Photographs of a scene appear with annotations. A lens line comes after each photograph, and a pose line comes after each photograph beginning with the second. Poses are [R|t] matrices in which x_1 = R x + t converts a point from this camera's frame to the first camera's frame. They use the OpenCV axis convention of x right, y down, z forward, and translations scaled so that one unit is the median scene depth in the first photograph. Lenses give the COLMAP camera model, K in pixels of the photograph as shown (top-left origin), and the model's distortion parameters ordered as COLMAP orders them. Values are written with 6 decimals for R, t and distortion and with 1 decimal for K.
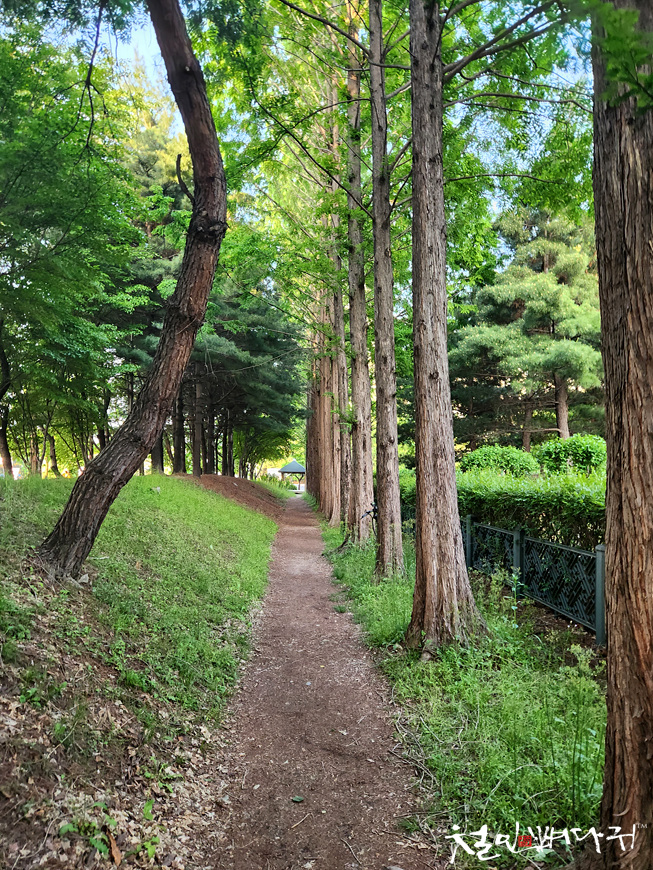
lens RADIAL K [[785.9, 0, 326.5], [0, 785.9, 435.0], [0, 0, 1]] dist [0.146086, -0.001910]
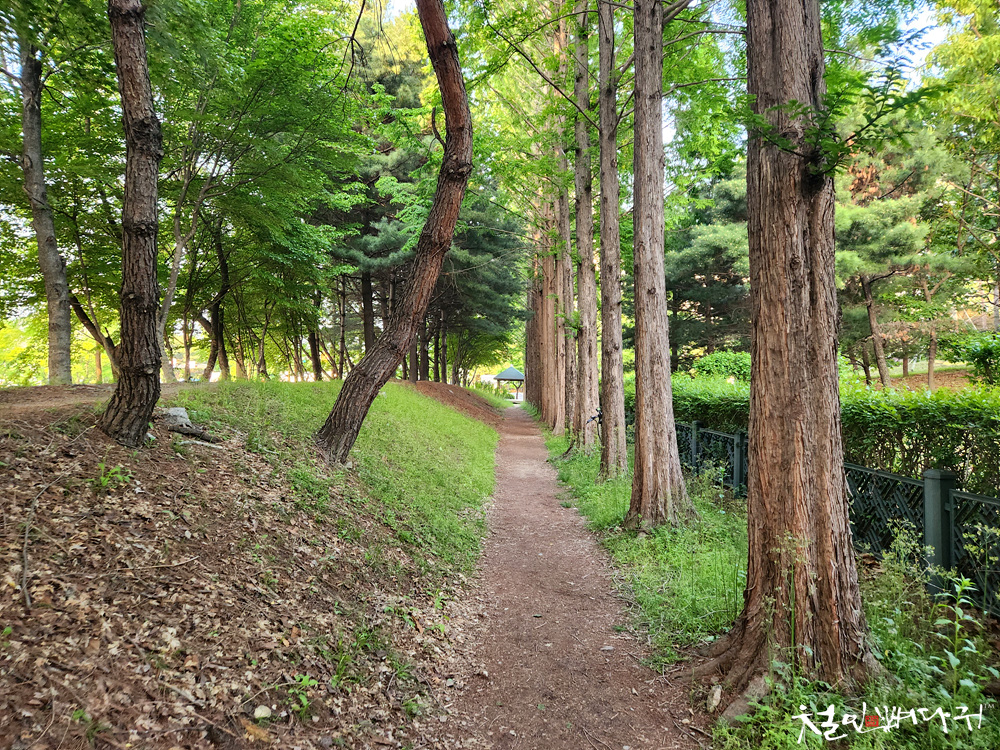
lens RADIAL K [[903.4, 0, 497.5], [0, 903.4, 361.5], [0, 0, 1]] dist [0.146086, -0.001910]
pose [[0.998491, 0.003509, -0.054803, -0.006409], [-0.002031, 0.999633, 0.026999, -0.004909], [0.054877, -0.026847, 0.998132, -0.162997]]
